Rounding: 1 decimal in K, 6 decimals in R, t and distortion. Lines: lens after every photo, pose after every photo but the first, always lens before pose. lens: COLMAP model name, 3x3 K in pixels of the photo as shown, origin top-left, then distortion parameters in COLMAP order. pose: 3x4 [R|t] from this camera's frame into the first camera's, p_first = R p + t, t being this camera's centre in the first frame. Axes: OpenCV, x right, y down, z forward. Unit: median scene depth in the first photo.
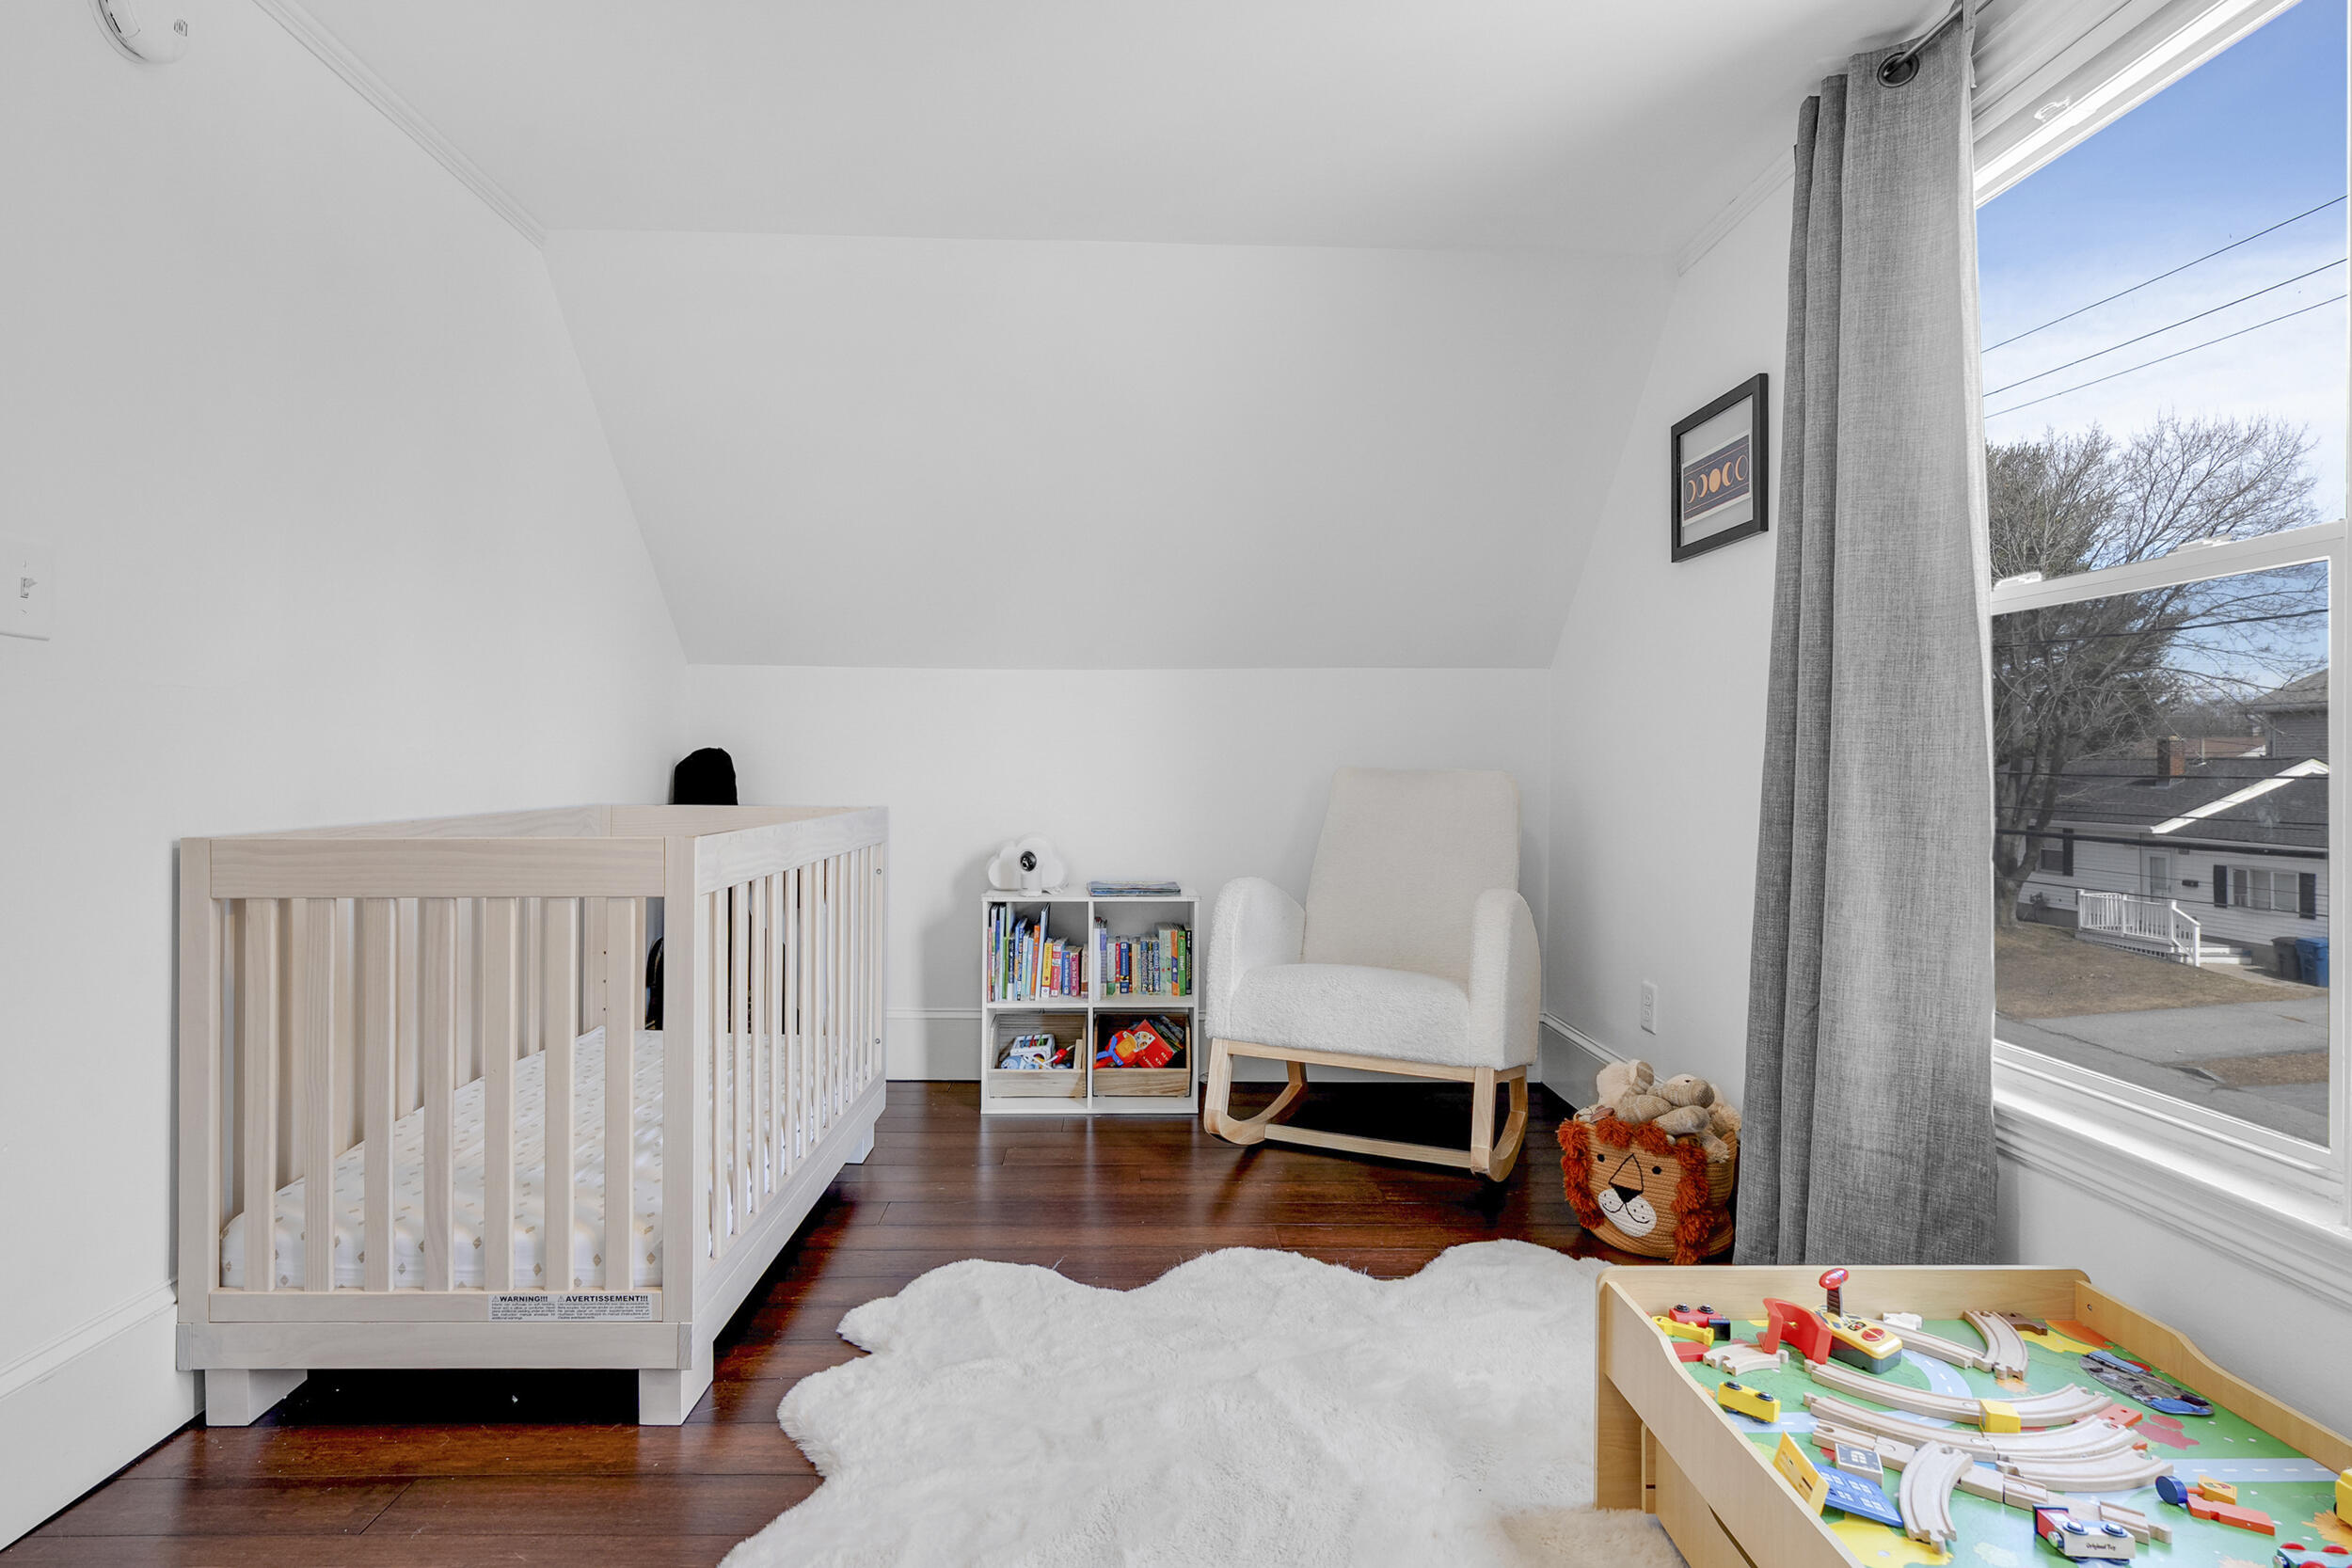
lens RADIAL K [[1228.0, 0, 1173.1], [0, 1228.0, 766.2], [0, 0, 1]] dist [-0.006500, 0.003557]
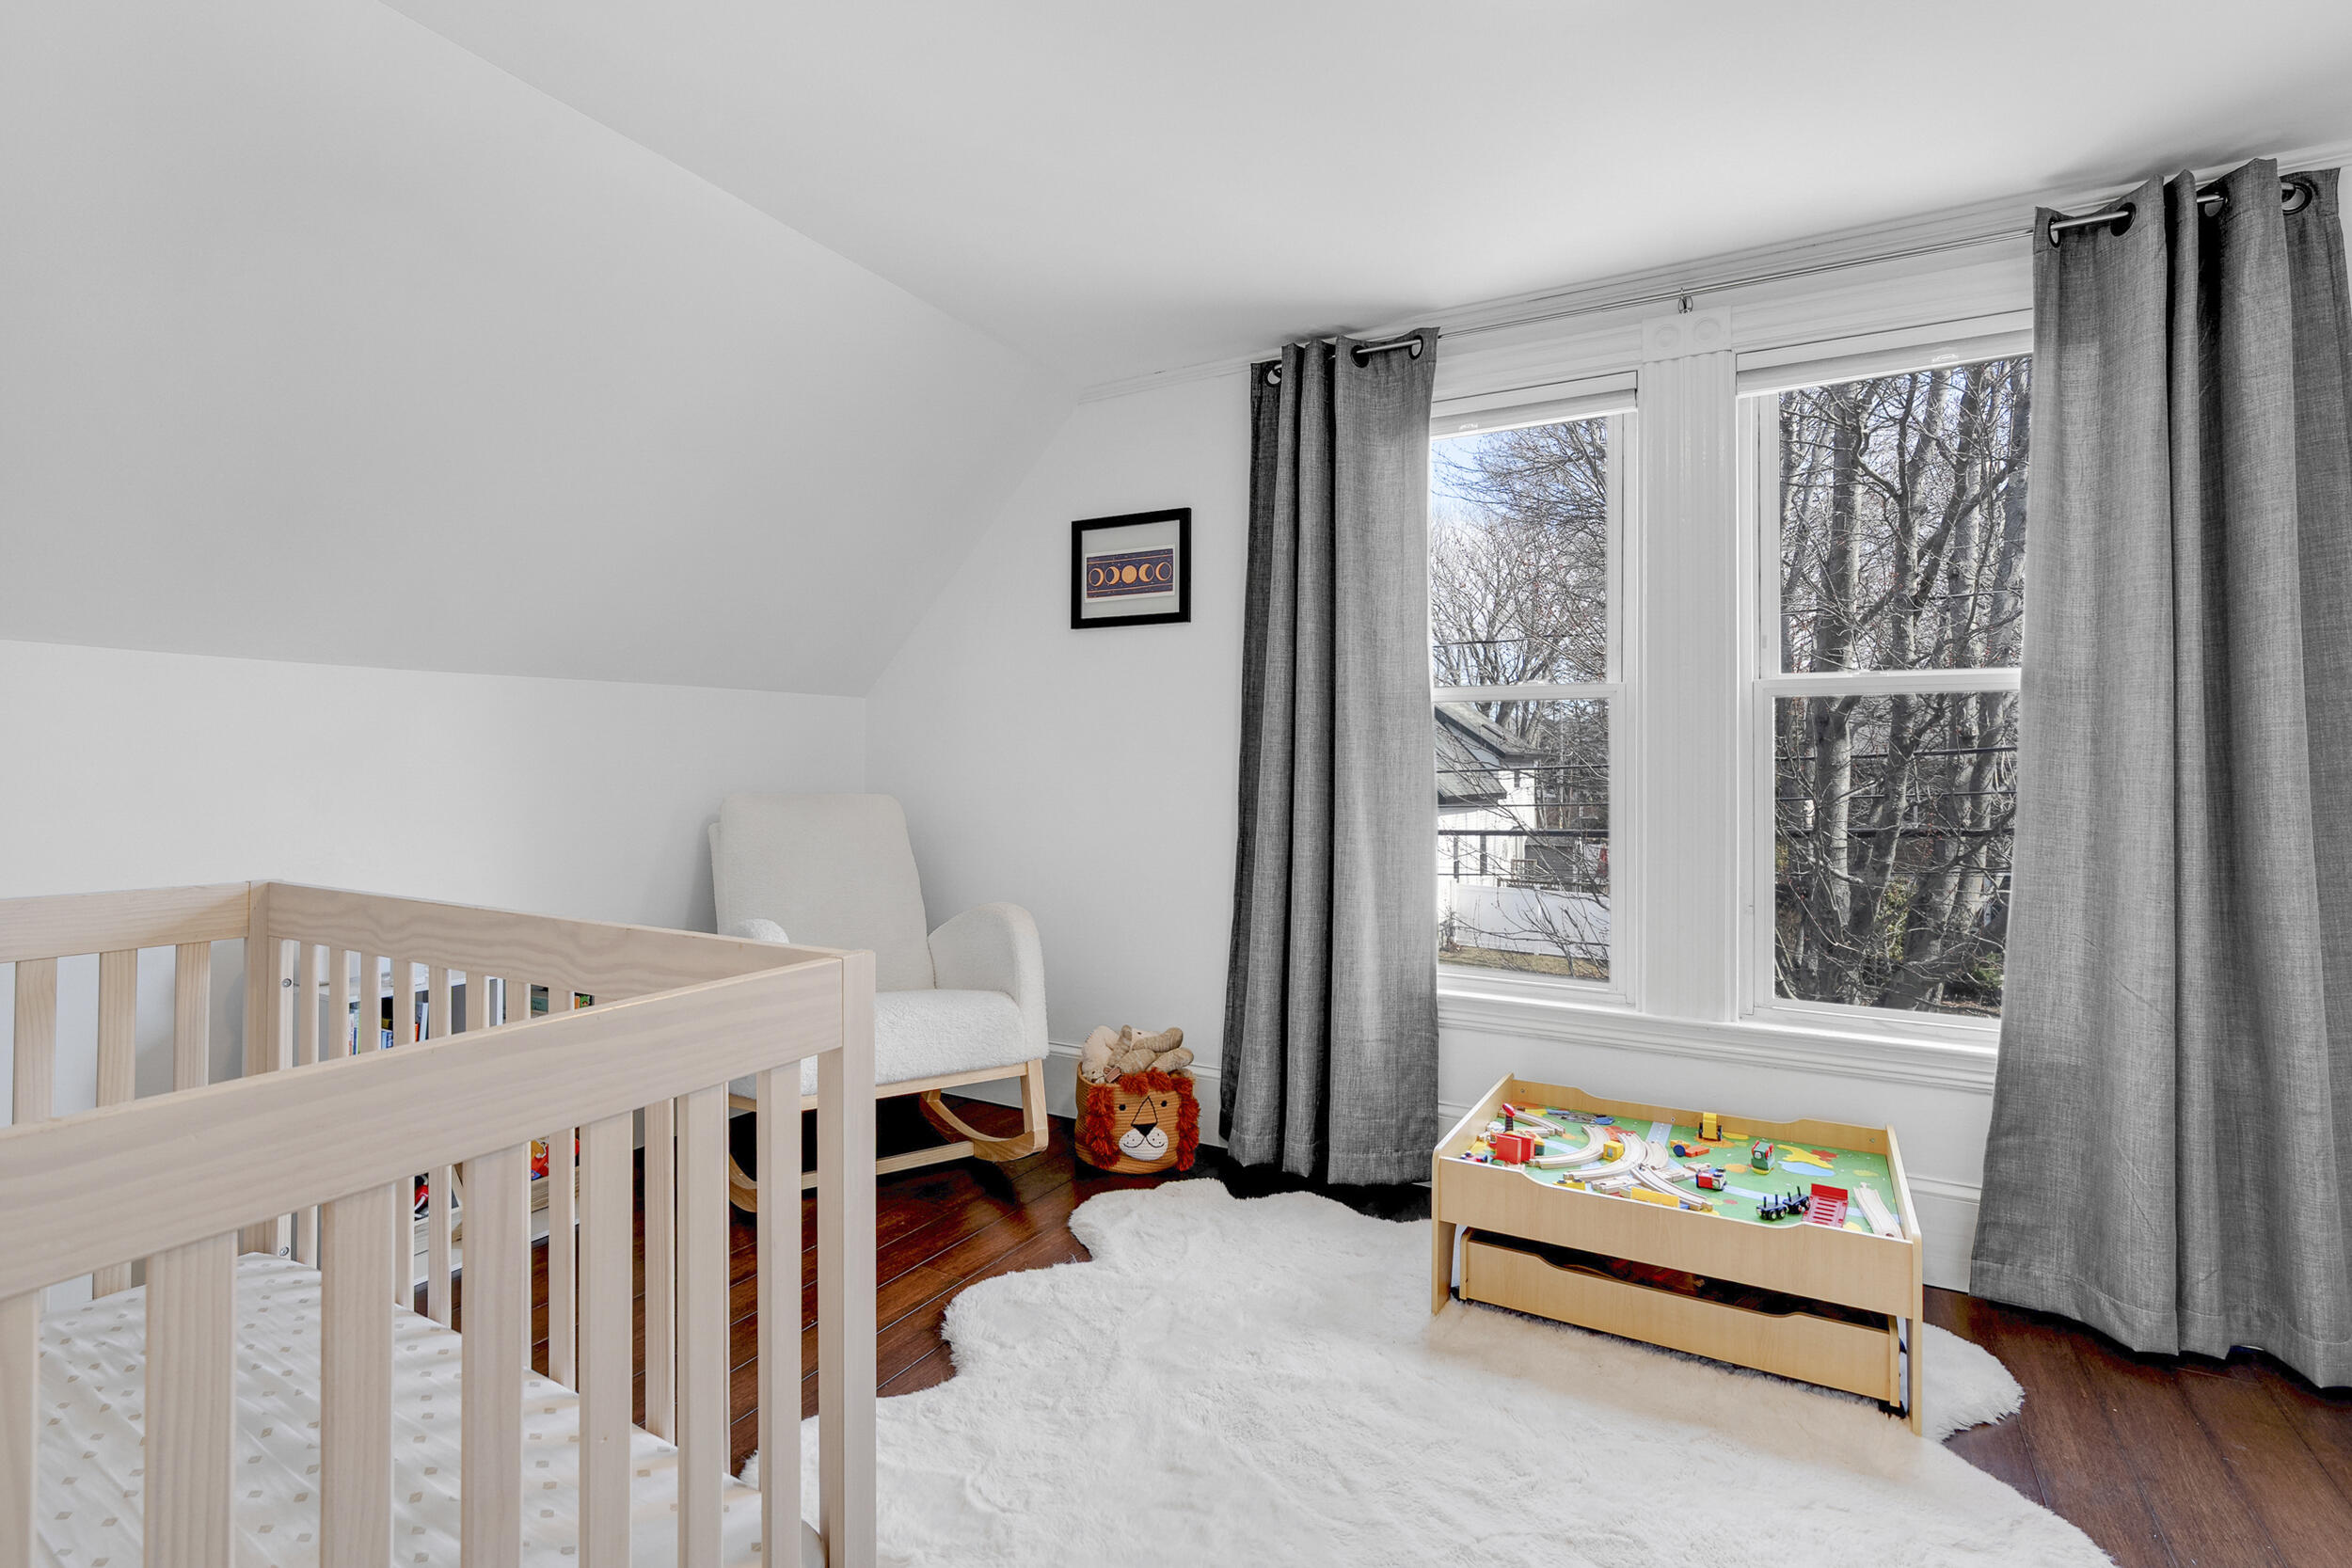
lens RADIAL K [[1078.1, 0, 1198.3], [0, 1078.1, 780.5], [0, 0, 1]] dist [-0.007199, 0.003148]
pose [[0.507559, -0.006879, 0.861589, -0.556693], [0.000412, 0.999970, 0.007741, -0.022951], [-0.861617, -0.003575, 0.507547, 0.375753]]
